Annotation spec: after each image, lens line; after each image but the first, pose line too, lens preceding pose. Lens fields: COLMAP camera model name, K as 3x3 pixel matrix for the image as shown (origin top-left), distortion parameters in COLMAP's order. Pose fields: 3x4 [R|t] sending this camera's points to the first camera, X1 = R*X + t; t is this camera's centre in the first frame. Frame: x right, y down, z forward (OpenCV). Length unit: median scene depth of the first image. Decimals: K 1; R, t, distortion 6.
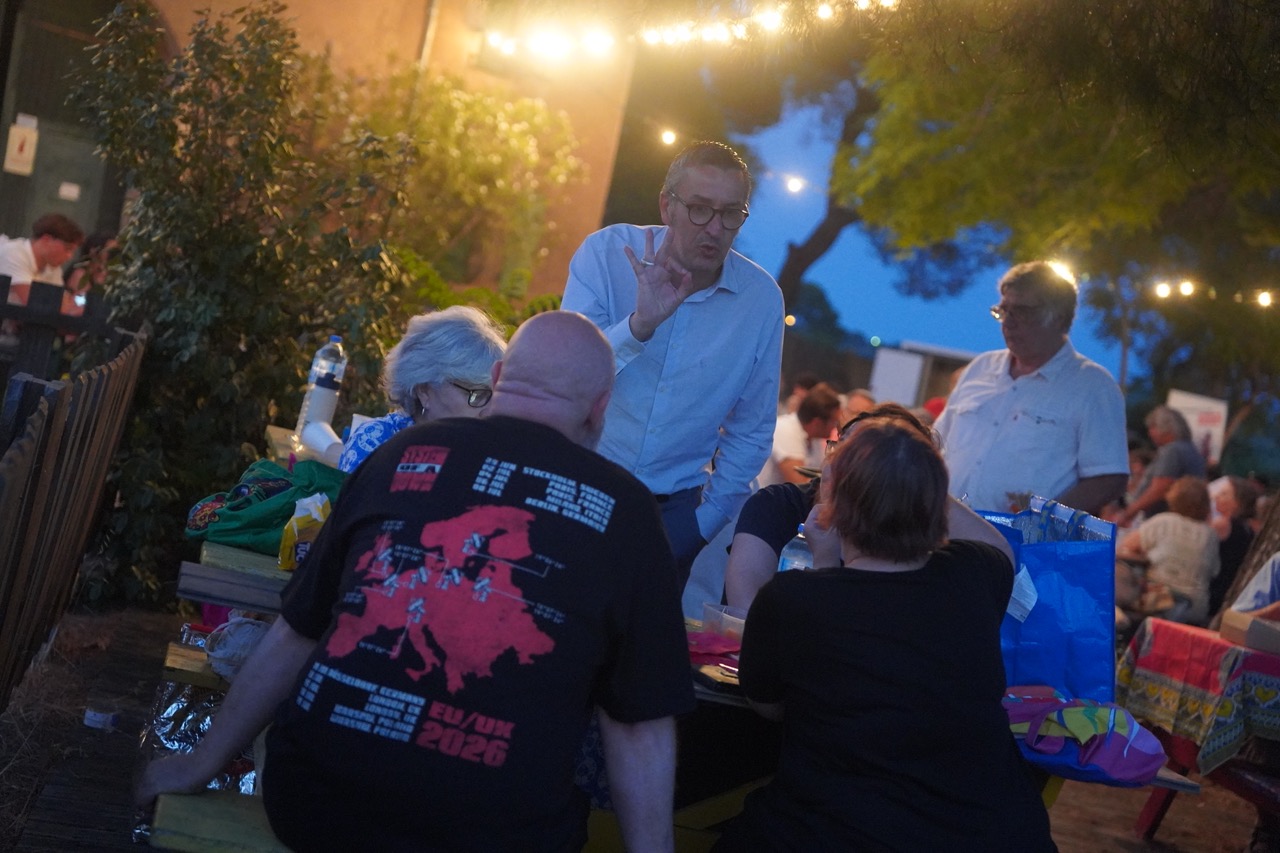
lens RADIAL K [[2282.7, 0, 638.5], [0, 2282.7, 430.5], [0, 0, 1]] dist [0.682896, 0.000000]
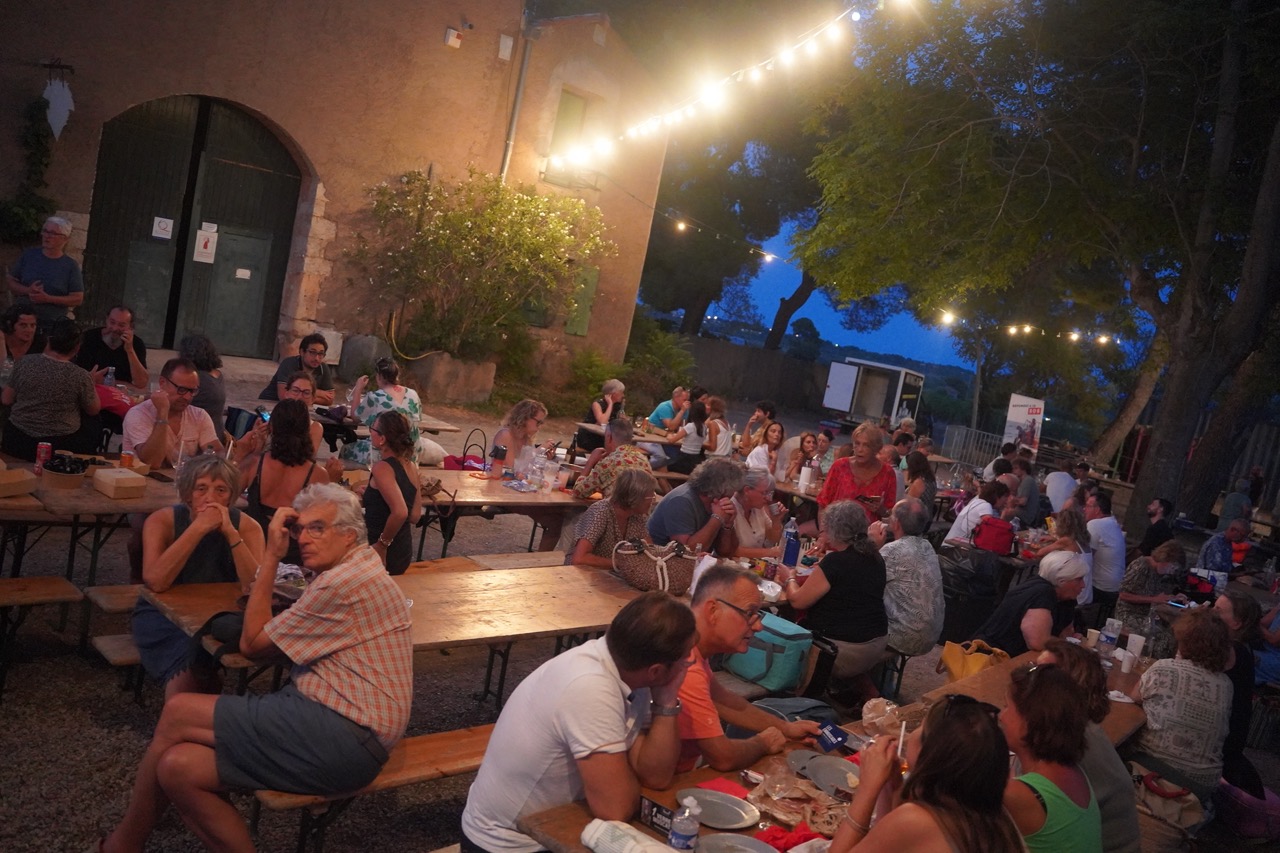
lens RADIAL K [[1045.3, 0, 641.2], [0, 1045.3, 424.2], [0, 0, 1]] dist [-0.069217, 0.000185]
pose [[0.996546, -0.004338, -0.082931, 0.041139], [0.007320, 0.999336, 0.035693, -0.025268], [0.082721, -0.036177, 0.995916, 0.329972]]
